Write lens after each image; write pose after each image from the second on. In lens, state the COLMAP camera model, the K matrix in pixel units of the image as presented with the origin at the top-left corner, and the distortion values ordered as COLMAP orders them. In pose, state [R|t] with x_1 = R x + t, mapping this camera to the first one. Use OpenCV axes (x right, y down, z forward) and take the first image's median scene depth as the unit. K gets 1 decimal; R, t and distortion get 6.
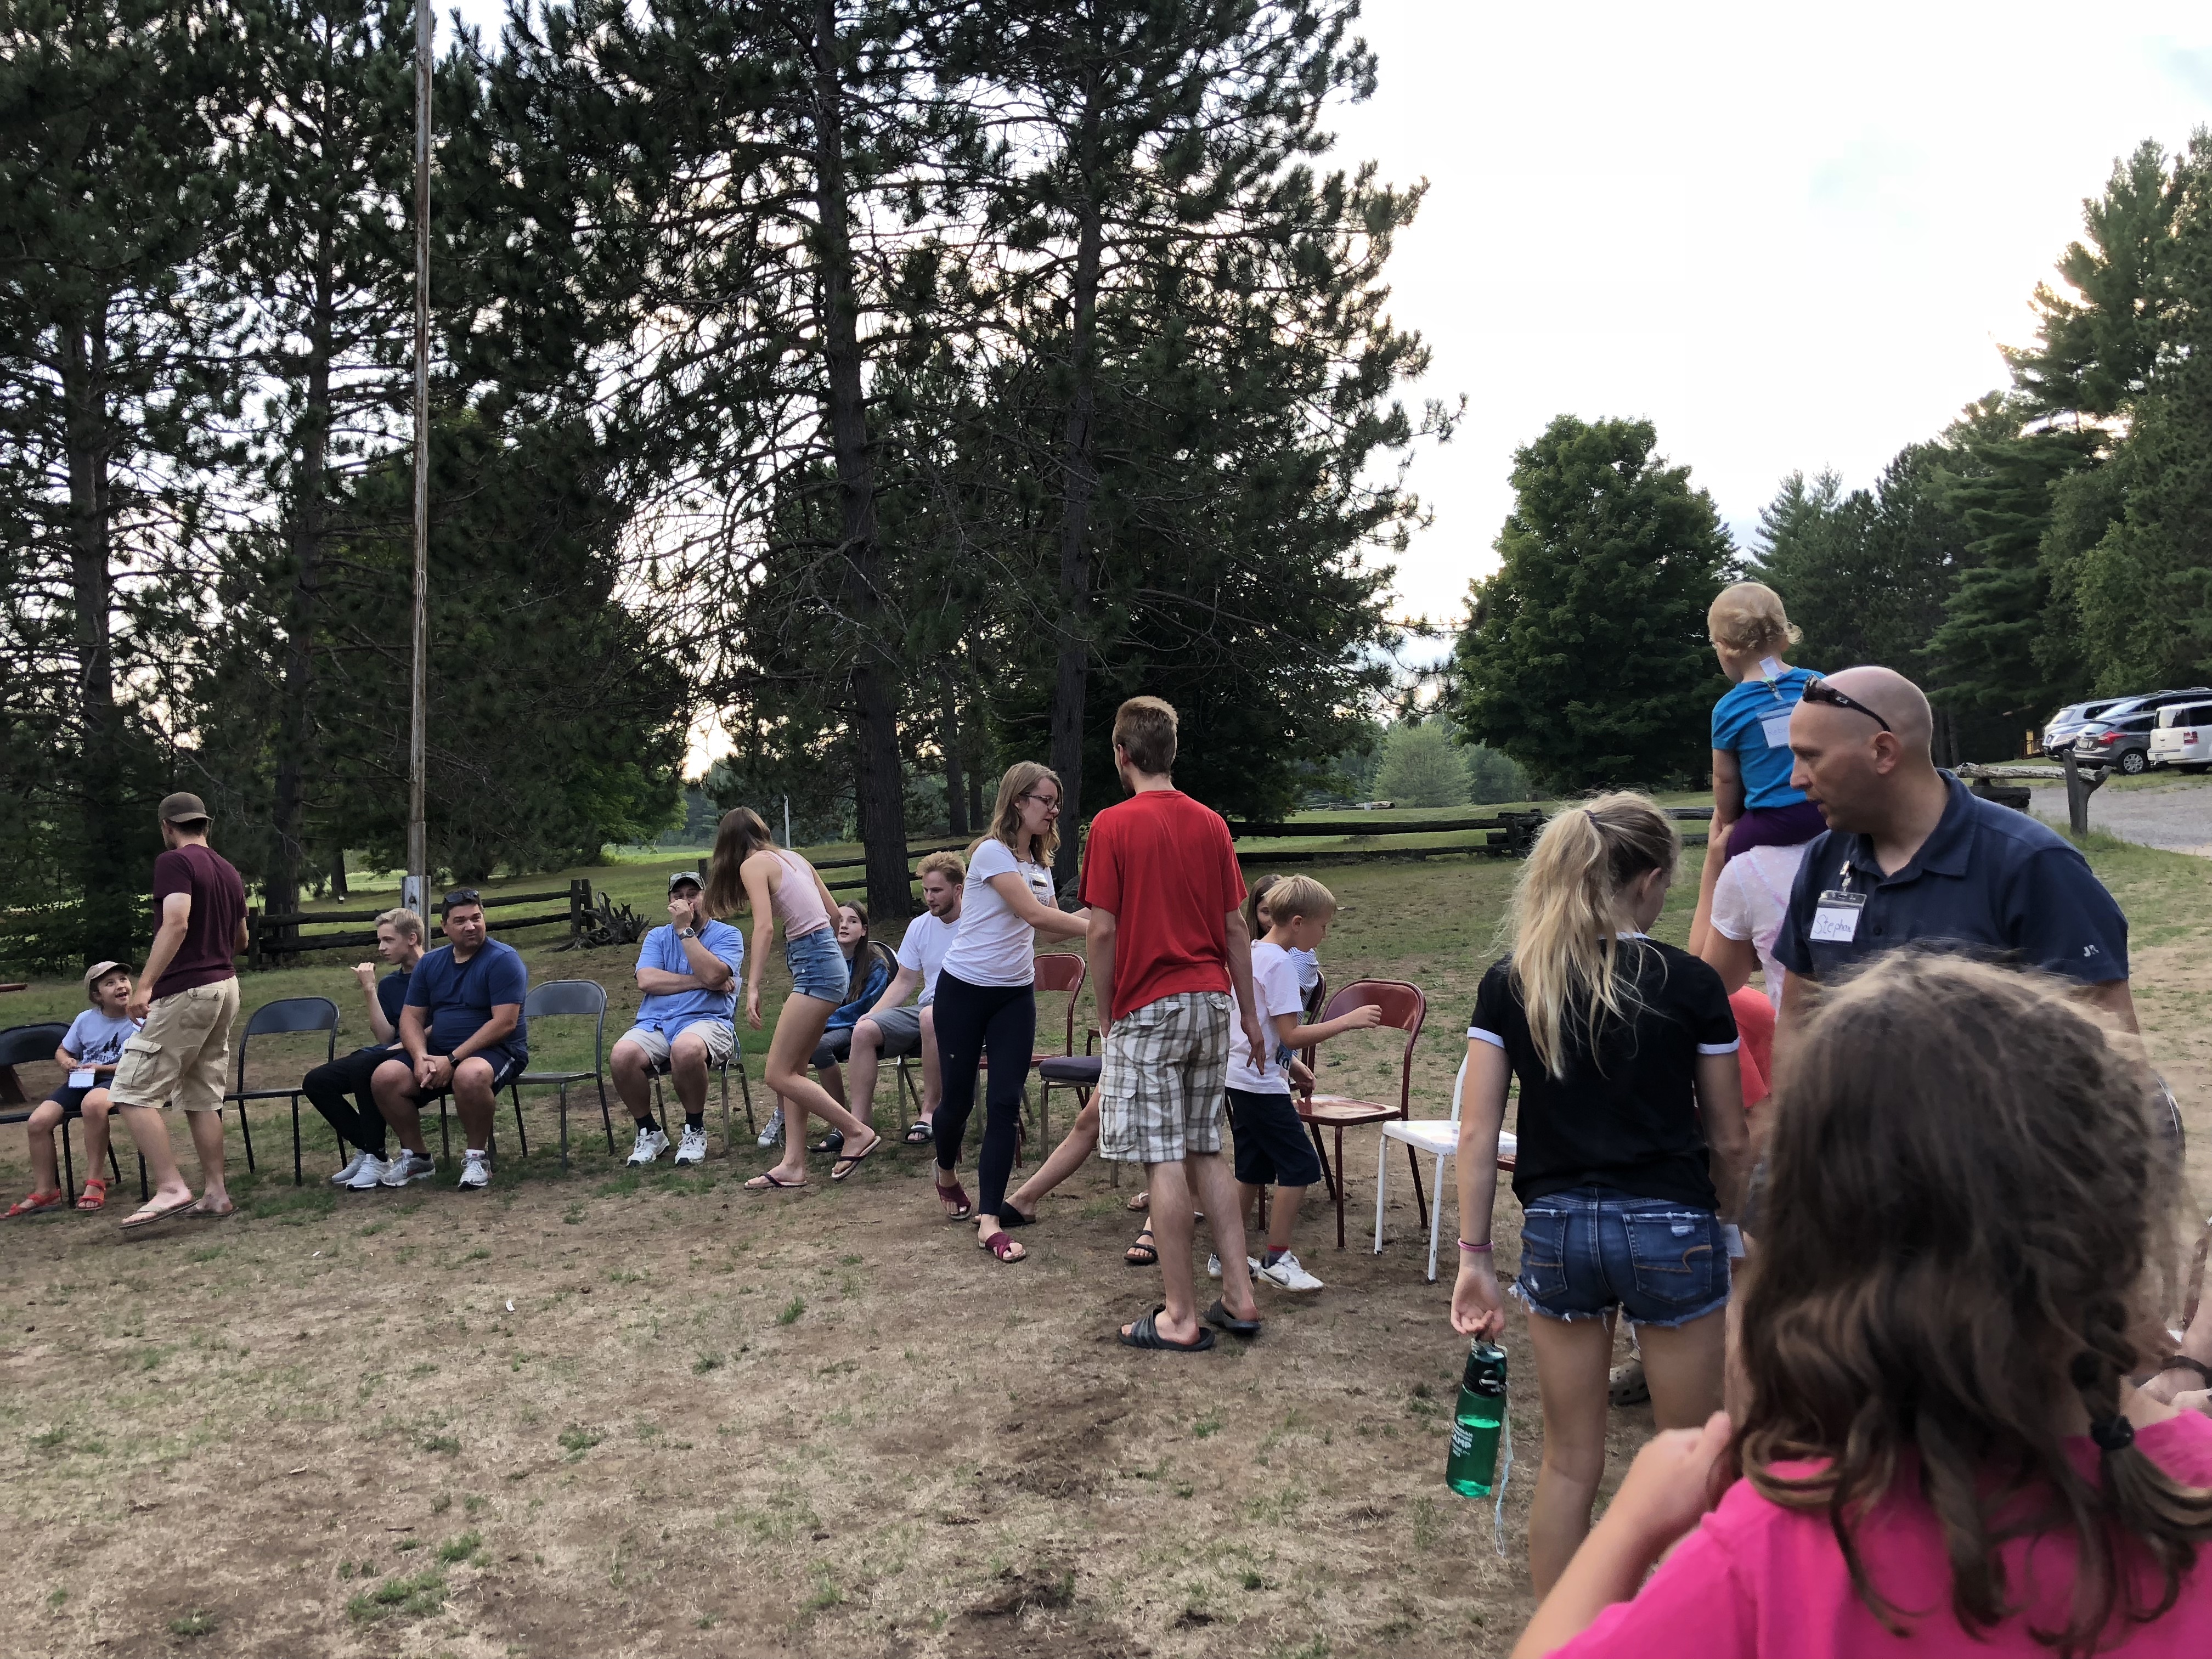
lens RADIAL K [[1811.1, 0, 1105.2], [0, 1811.1, 827.9], [0, 0, 1]] dist [0.006688, -0.001713]
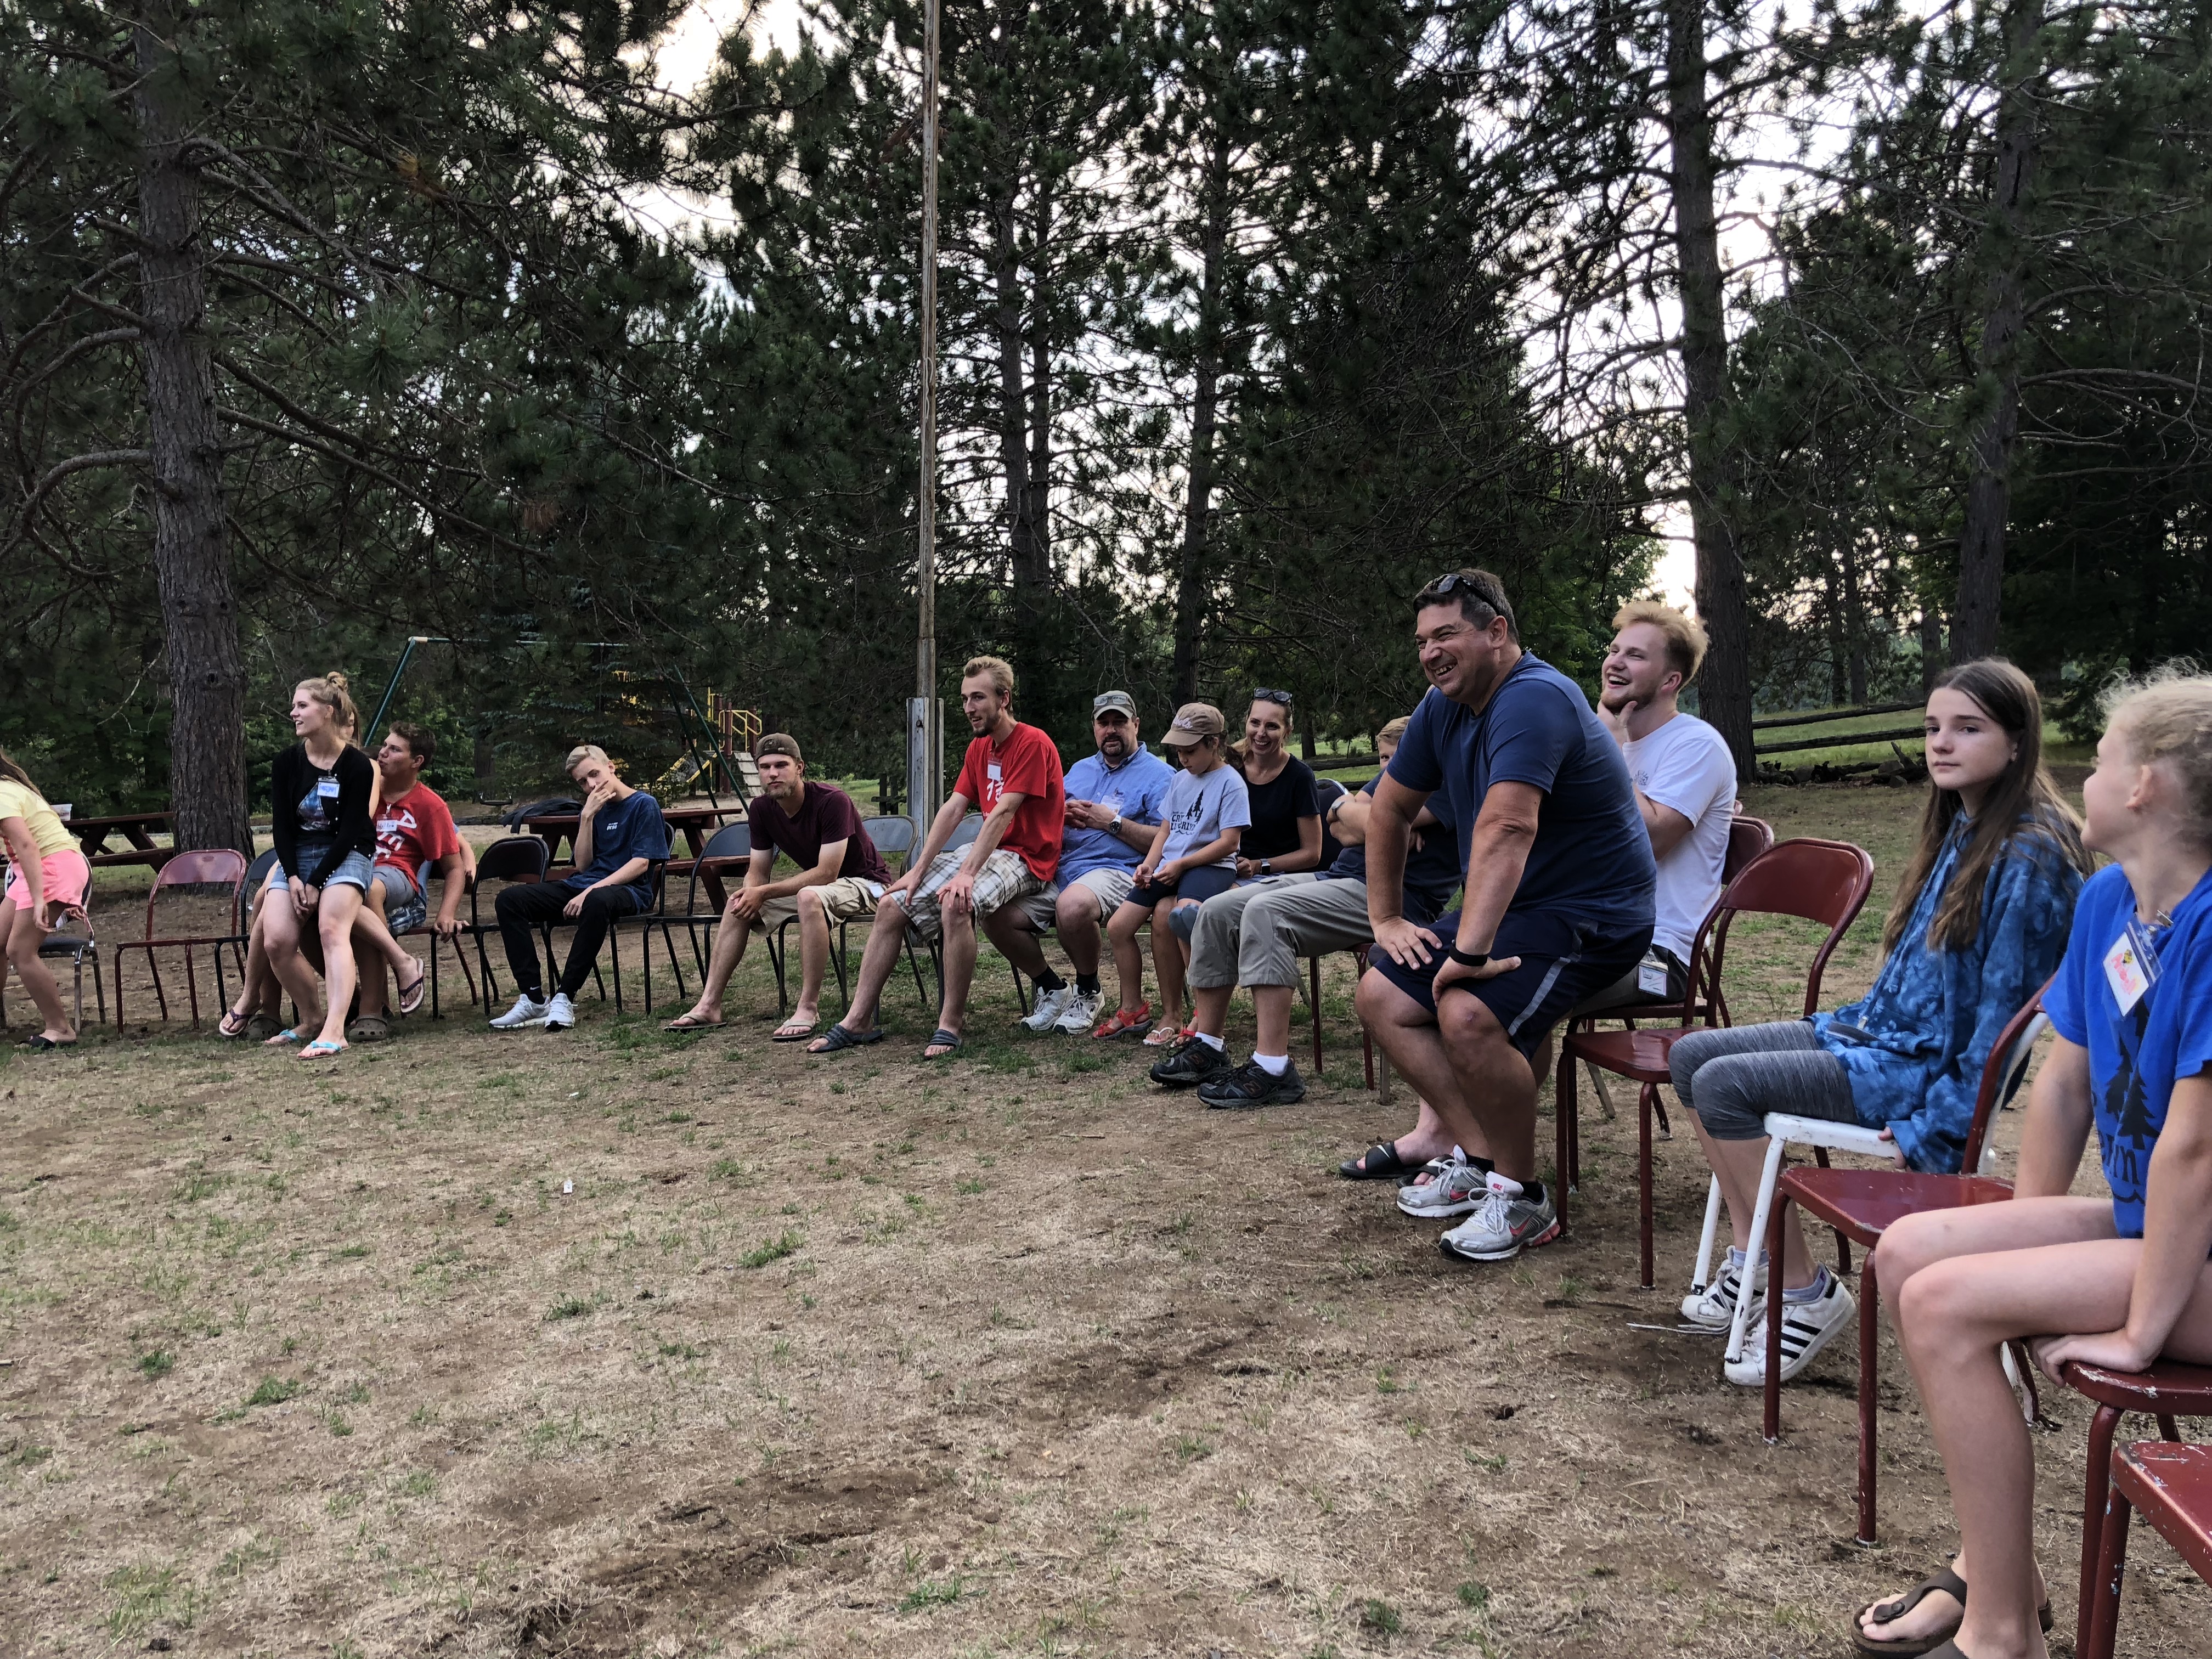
lens RADIAL K [[1811.1, 0, 1114.5], [0, 1811.1, 831.0], [0, 0, 1]] dist [0.006688, -0.001713]
pose [[0.854175, 0.032894, -0.518943, 0.205884], [0.003874, 0.997567, 0.069608, 0.037629], [0.519970, -0.061467, 0.851970, 0.324446]]
